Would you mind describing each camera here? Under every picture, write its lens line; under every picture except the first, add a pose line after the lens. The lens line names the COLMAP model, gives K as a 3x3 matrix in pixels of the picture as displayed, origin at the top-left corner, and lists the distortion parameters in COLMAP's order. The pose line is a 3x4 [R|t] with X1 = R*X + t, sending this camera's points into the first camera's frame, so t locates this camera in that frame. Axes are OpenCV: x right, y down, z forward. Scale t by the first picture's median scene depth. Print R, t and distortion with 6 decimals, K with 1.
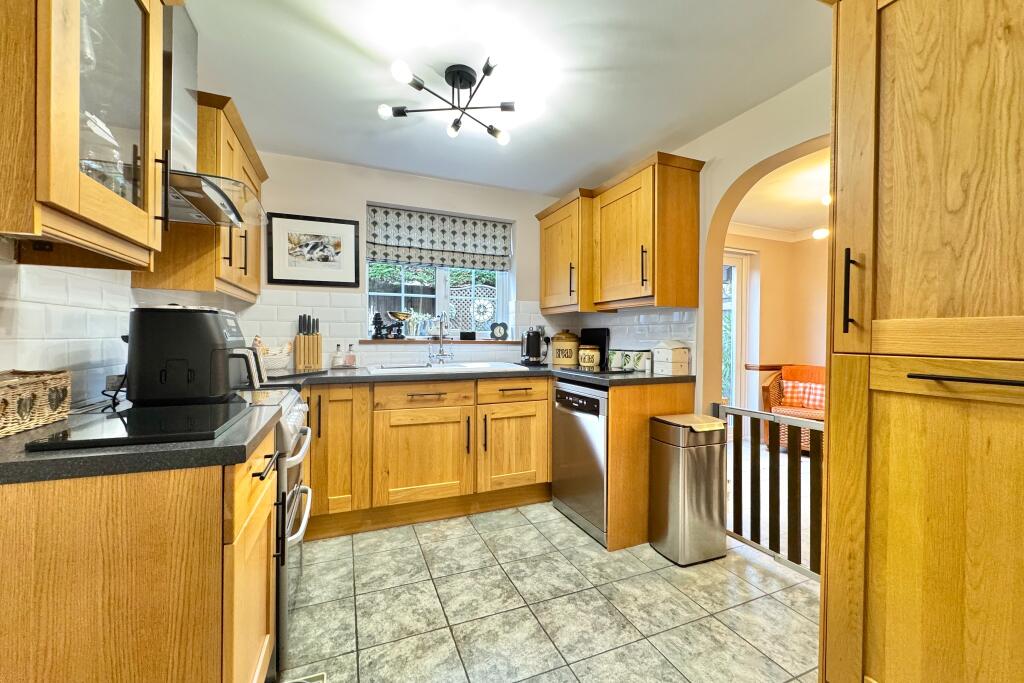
lens RADIAL K [[408.7, 0, 512.0], [0, 408.7, 341.5], [0, 0, 1]] dist [-0.003678, -0.000269]
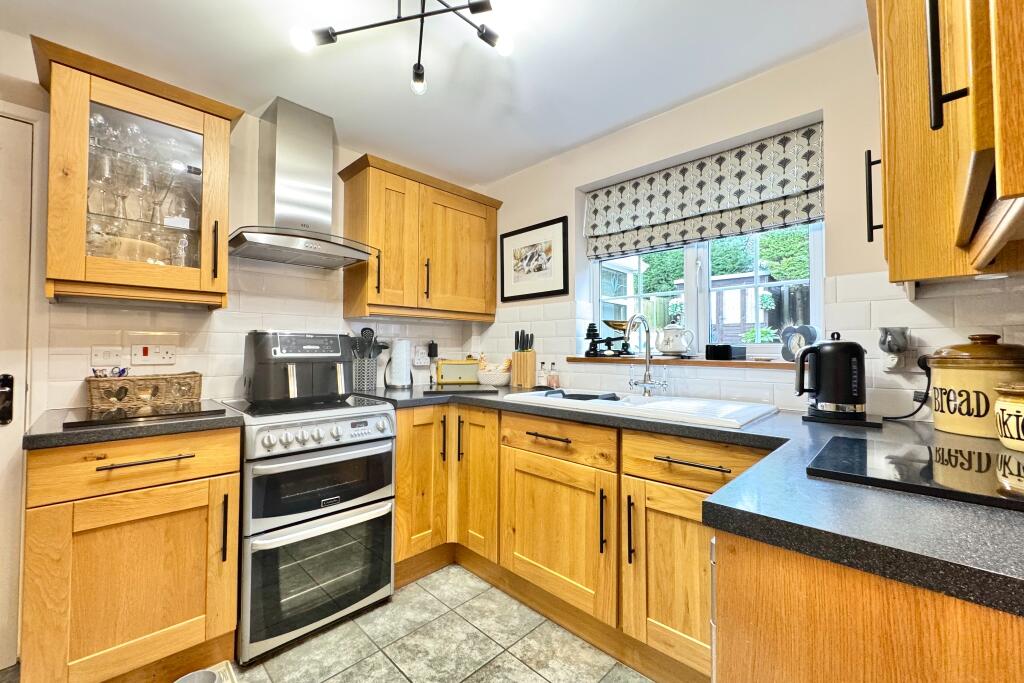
lens RADIAL K [[408.7, 0, 512.0], [0, 408.7, 341.5], [0, 0, 1]] dist [-0.003678, -0.000269]
pose [[0.393522, -0.023465, -0.919016, 0.363524], [-0.012746, 0.999439, -0.030977, -0.009243], [0.919227, 0.023904, 0.393002, 0.600781]]
